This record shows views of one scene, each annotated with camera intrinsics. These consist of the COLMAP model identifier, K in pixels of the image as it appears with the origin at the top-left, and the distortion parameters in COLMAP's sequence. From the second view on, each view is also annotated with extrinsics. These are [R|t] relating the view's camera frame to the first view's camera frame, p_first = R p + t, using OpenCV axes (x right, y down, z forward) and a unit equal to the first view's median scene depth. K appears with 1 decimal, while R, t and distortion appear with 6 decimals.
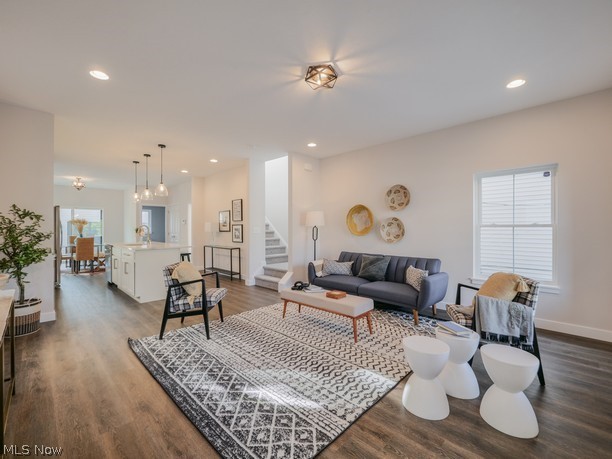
lens RADIAL K [[269.6, 0, 303.2], [0, 269.6, 228.5], [0, 0, 1]] dist [-0.002290, -0.000199]
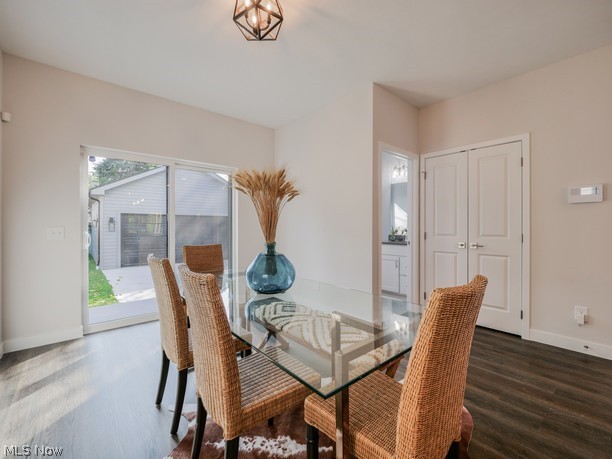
lens RADIAL K [[269.6, 0, 303.2], [0, 269.6, 228.5], [0, 0, 1]] dist [-0.002290, -0.000199]
pose [[0.996448, 0.001199, -0.084207, -1.388750], [-0.000239, 0.999935, 0.011404, 0.011864], [0.084216, -0.011343, 0.996383, 1.397833]]
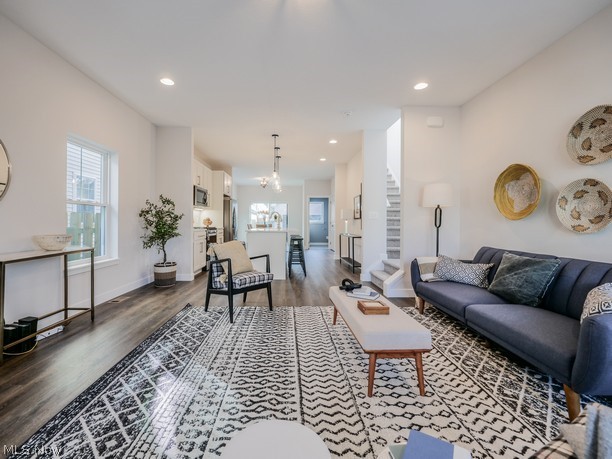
lens RADIAL K [[272.4, 0, 292.7], [0, 272.4, 223.3], [0, 0, 1]] dist [-0.004718, -0.000422]
pose [[0.714929, 0.005785, -0.699173, 0.301506], [-0.004742, 0.999983, 0.003425, 0.037731], [0.699181, 0.000867, 0.714944, 0.303858]]
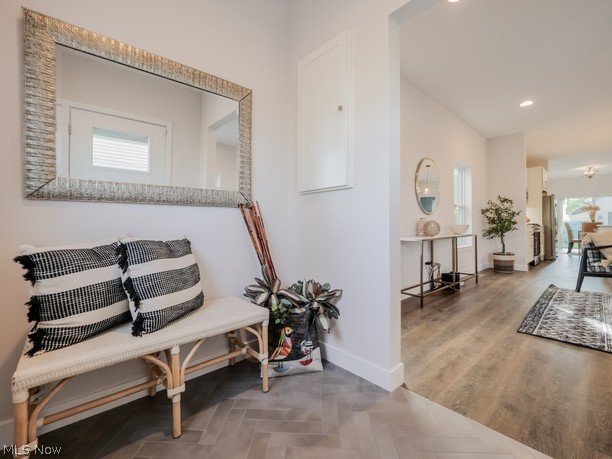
lens RADIAL K [[267.9, 0, 301.8], [0, 267.9, 225.6], [0, 0, 1]] dist [-0.006474, -0.000318]
pose [[-0.063228, -0.004543, -0.997989, 0.485300], [0.006198, 0.999969, -0.004945, 0.071770], [0.997980, -0.006498, -0.063197, -0.108286]]
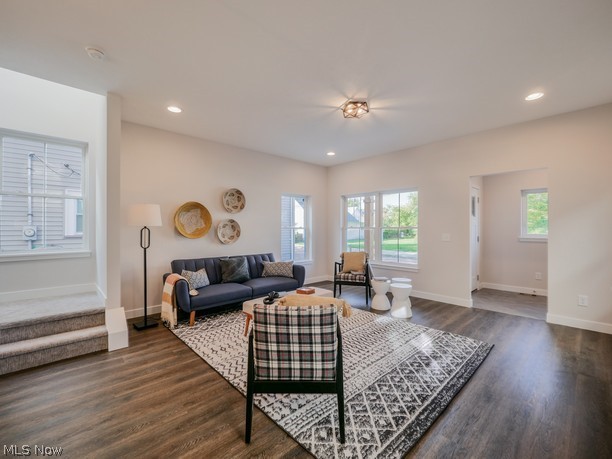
lens RADIAL K [[269.6, 0, 303.2], [0, 269.6, 228.5], [0, 0, 1]] dist [-0.002290, -0.000199]
pose [[0.043718, 0.001633, 0.999043, -0.686061], [-0.001841, 0.999997, -0.001554, -0.004628], [-0.999042, -0.001771, 0.043721, 0.682176]]
